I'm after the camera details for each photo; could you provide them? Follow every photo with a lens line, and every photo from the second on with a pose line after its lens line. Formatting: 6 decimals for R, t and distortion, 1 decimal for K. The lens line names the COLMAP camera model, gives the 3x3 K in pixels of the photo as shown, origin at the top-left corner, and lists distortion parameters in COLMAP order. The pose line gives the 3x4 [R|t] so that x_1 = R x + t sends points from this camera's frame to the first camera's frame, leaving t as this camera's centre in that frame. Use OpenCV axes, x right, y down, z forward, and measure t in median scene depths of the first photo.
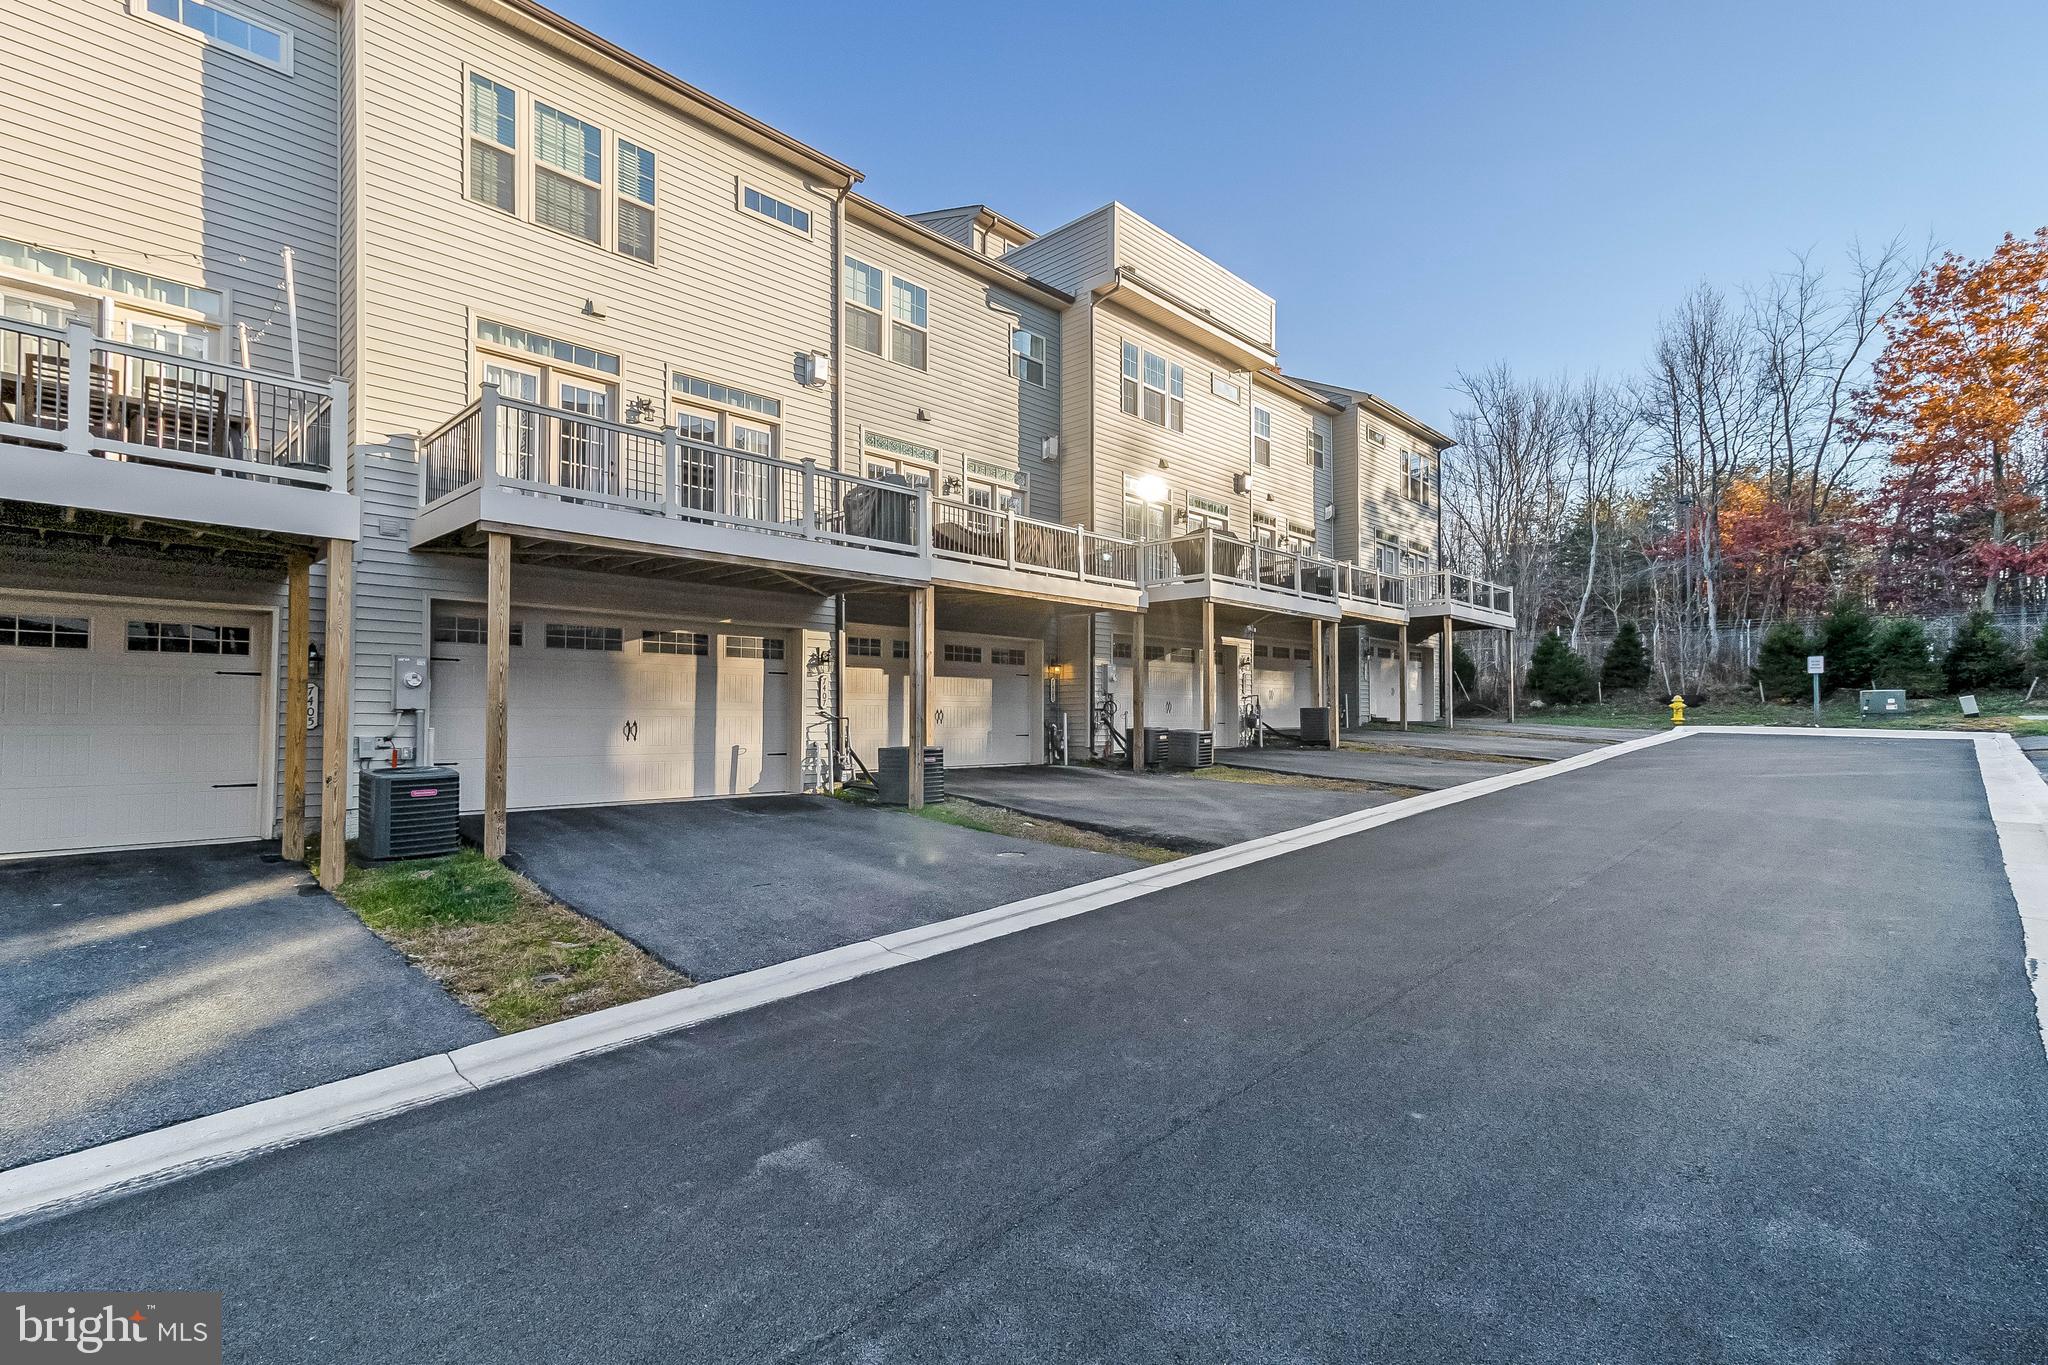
lens RADIAL K [[914.0, 0, 1029.2], [0, 914.0, 670.4], [0, 0, 1]] dist [0.019827, 0.000515]
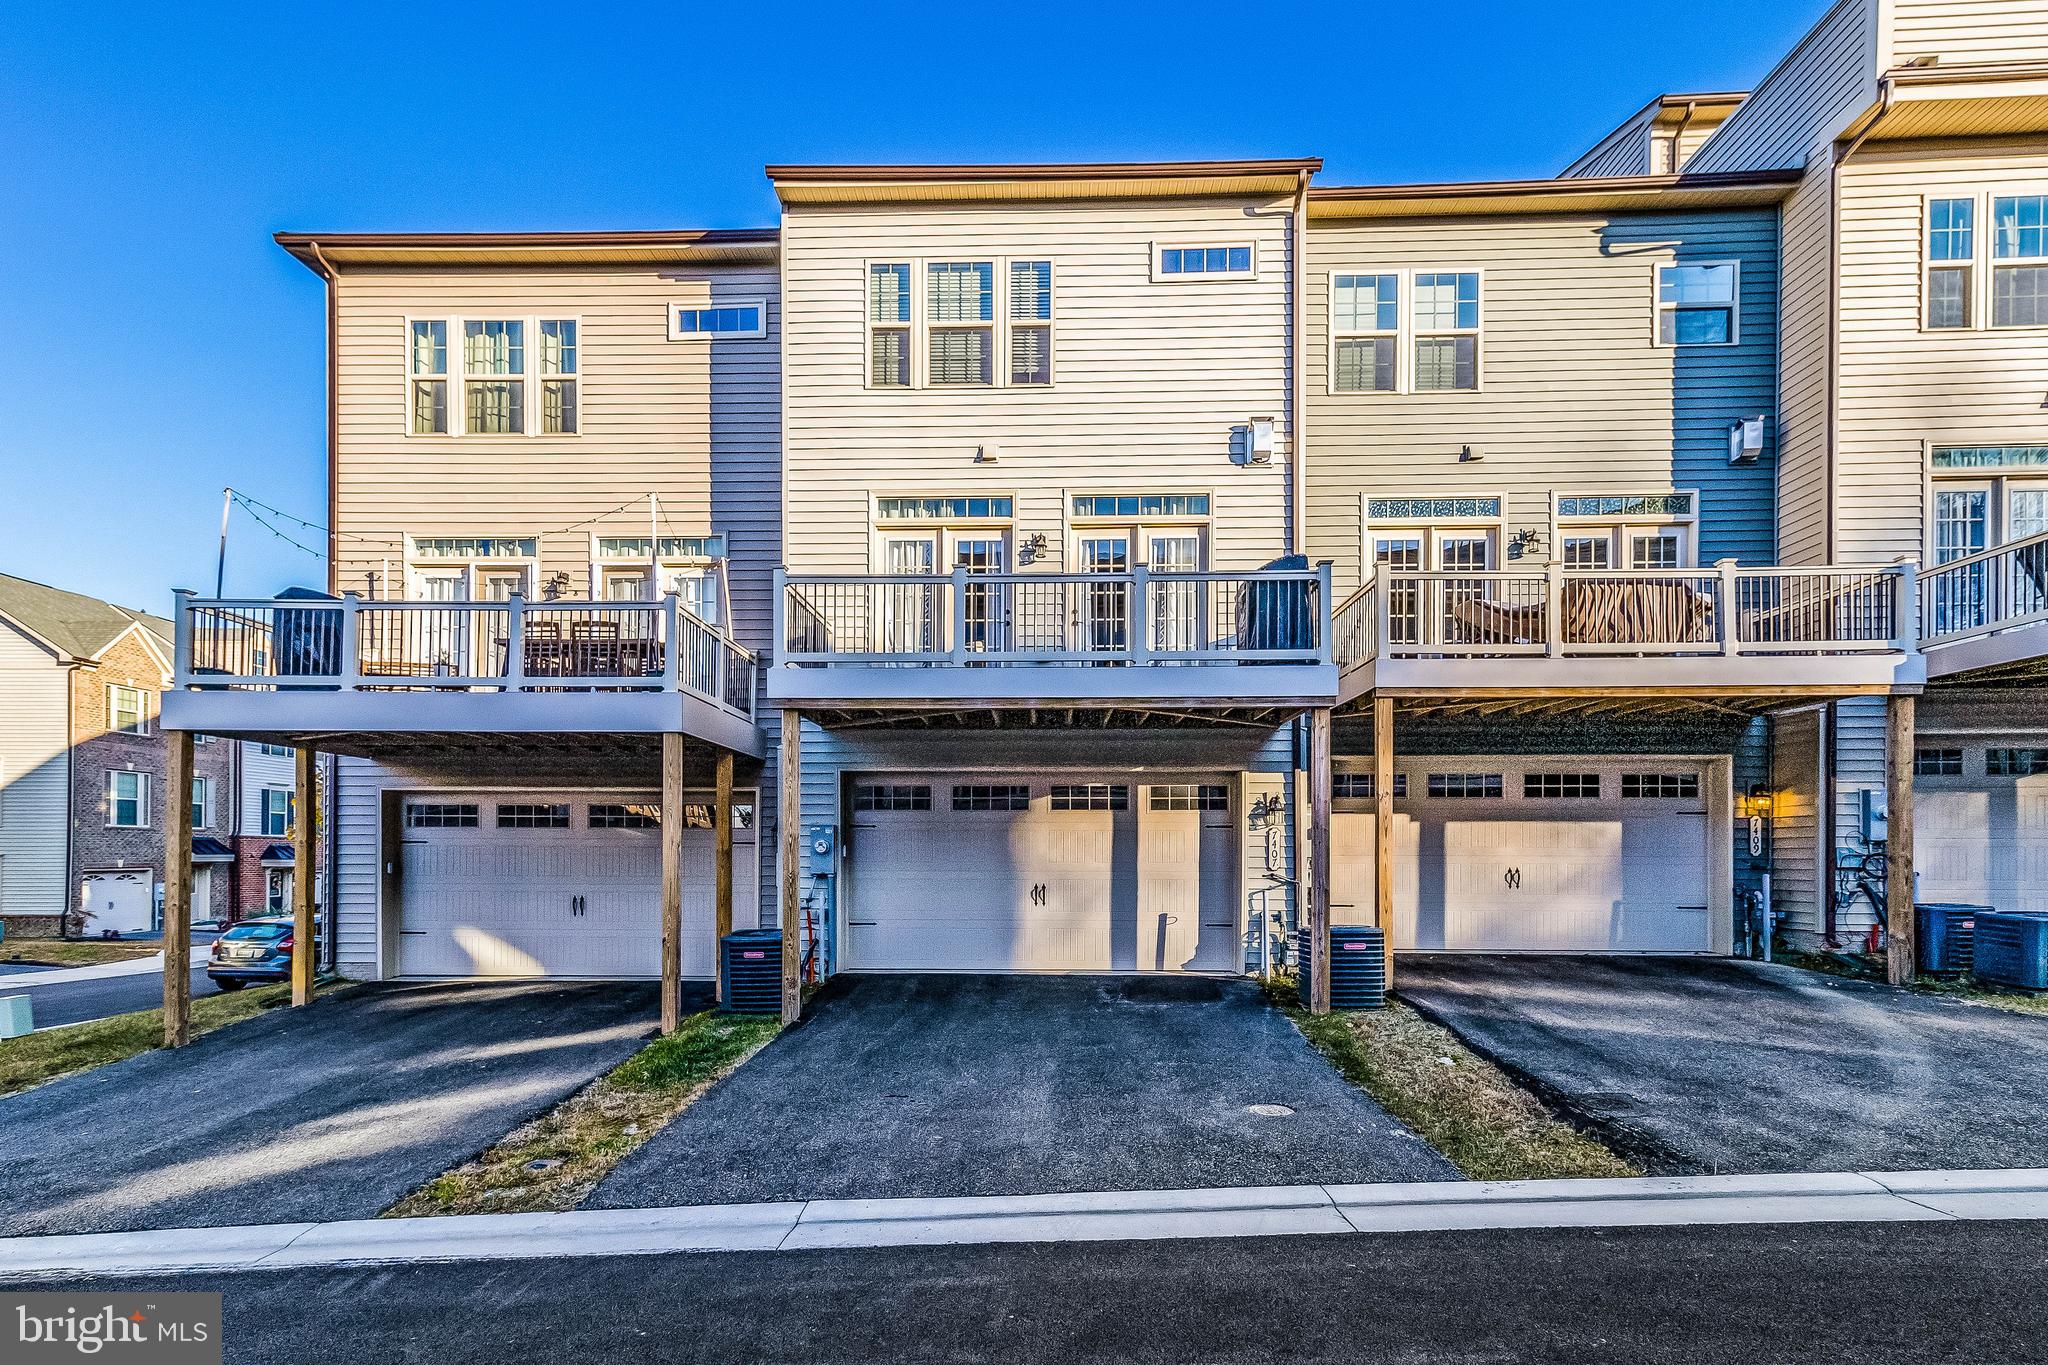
lens RADIAL K [[986.7, 0, 1026.9], [0, 986.7, 831.6], [0, 0, 1]] dist [0.016614, 0.000900]
pose [[0.682466, -0.016762, -0.730725, 0.258025], [0.035721, 0.999307, 0.010439, -0.008370], [0.730044, -0.033226, 0.682592, 0.270684]]
